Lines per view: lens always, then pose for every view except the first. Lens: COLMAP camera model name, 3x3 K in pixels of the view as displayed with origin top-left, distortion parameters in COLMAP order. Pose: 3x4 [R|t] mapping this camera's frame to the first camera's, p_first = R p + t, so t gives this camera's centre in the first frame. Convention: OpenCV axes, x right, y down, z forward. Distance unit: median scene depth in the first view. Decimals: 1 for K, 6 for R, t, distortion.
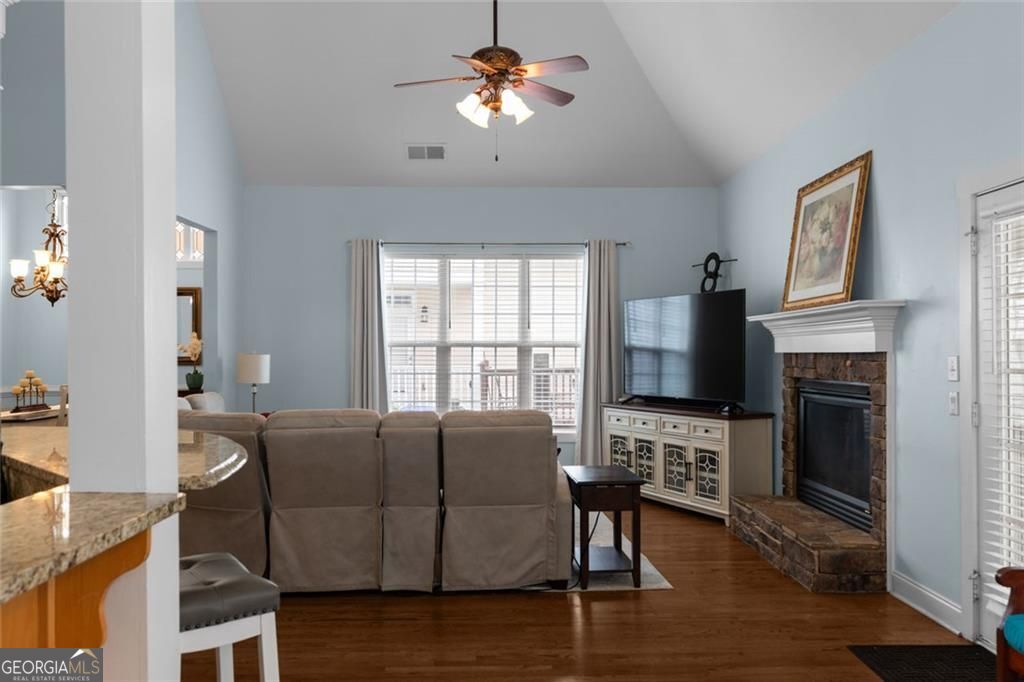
lens RADIAL K [[774.8, 0, 513.9], [0, 774.8, 346.1], [0, 0, 1]] dist [-0.001091, -0.001574]
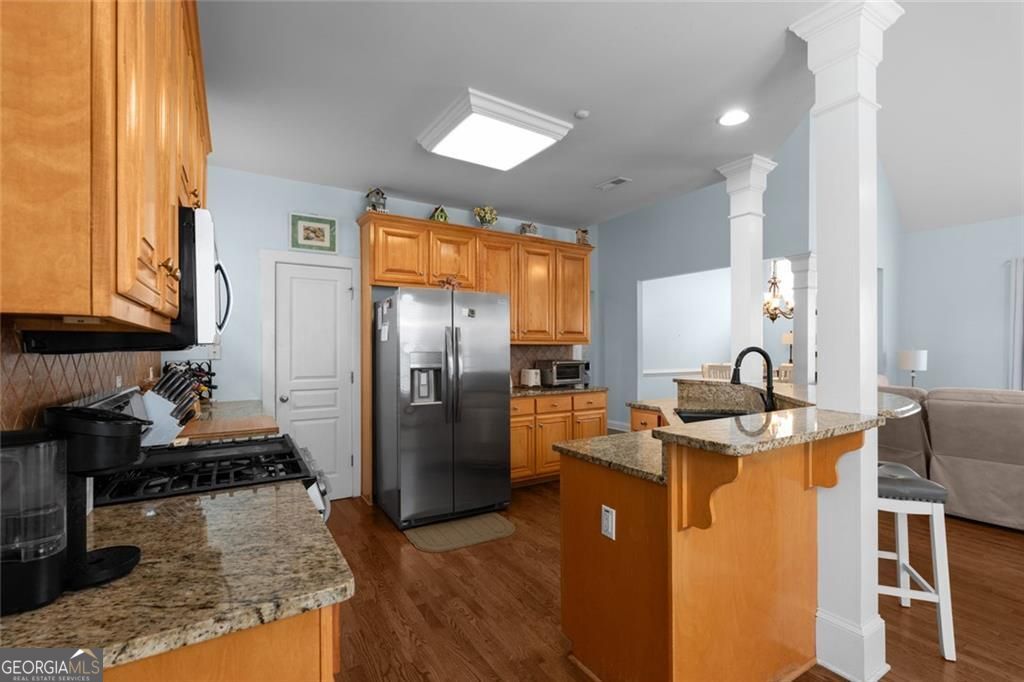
lens RADIAL K [[458.4, 0, 514.1], [0, 458.4, 349.6], [0, 0, 1]] dist [-0.002187, -0.000447]
pose [[0.513760, 0.005851, -0.857914, 0.014127], [-0.000875, 0.999980, 0.006296, 0.005253], [0.857934, -0.002484, 0.513754, -0.076999]]
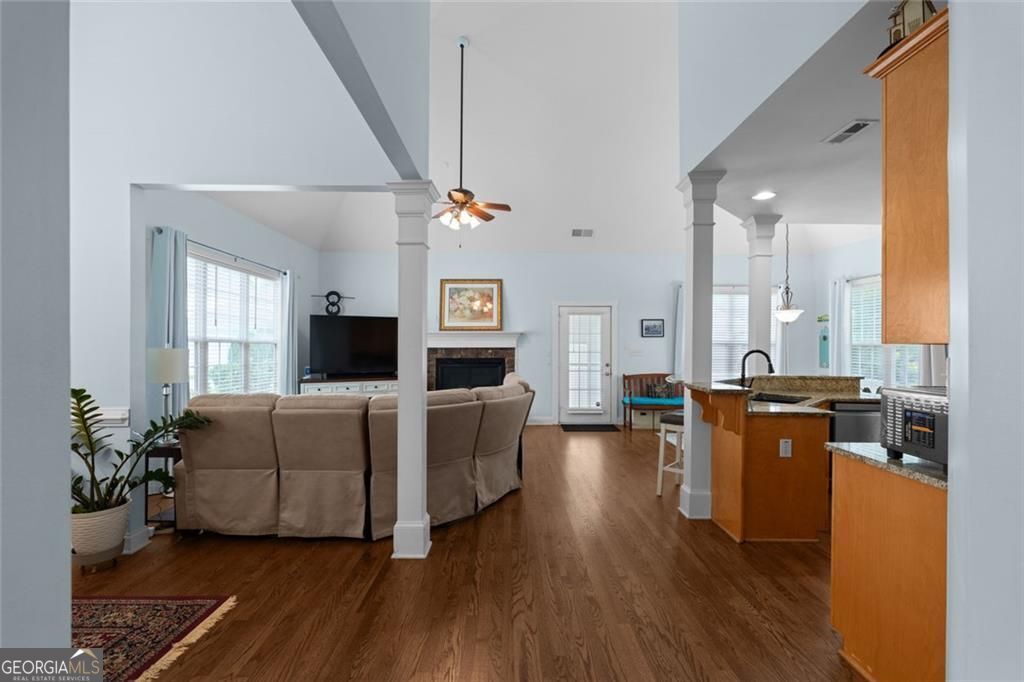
lens RADIAL K [[445.7, 0, 512.0], [0, 445.7, 341.0], [0, 0, 1]] dist [-0.003151, -0.000225]
pose [[0.006334, 0.015578, 0.999859, -0.799786], [-0.009551, 0.999834, -0.015517, 0.005716], [-0.999934, -0.009452, 0.006481, 0.614409]]
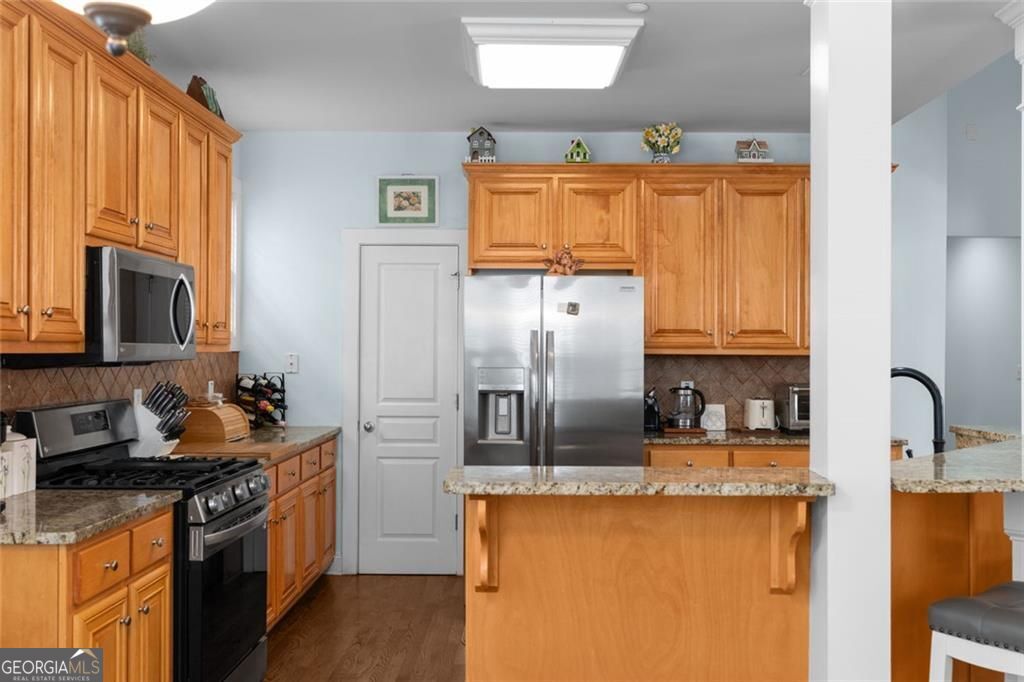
lens RADIAL K [[941.4, 0, 513.3], [0, 941.4, 356.9], [0, 0, 1]] dist [0.004251, 0.015118]
pose [[-0.034742, 0.010104, -0.999345, 0.241623], [-0.003986, 0.999940, 0.010249, -0.004146], [0.999388, 0.004339, -0.034700, 0.128979]]
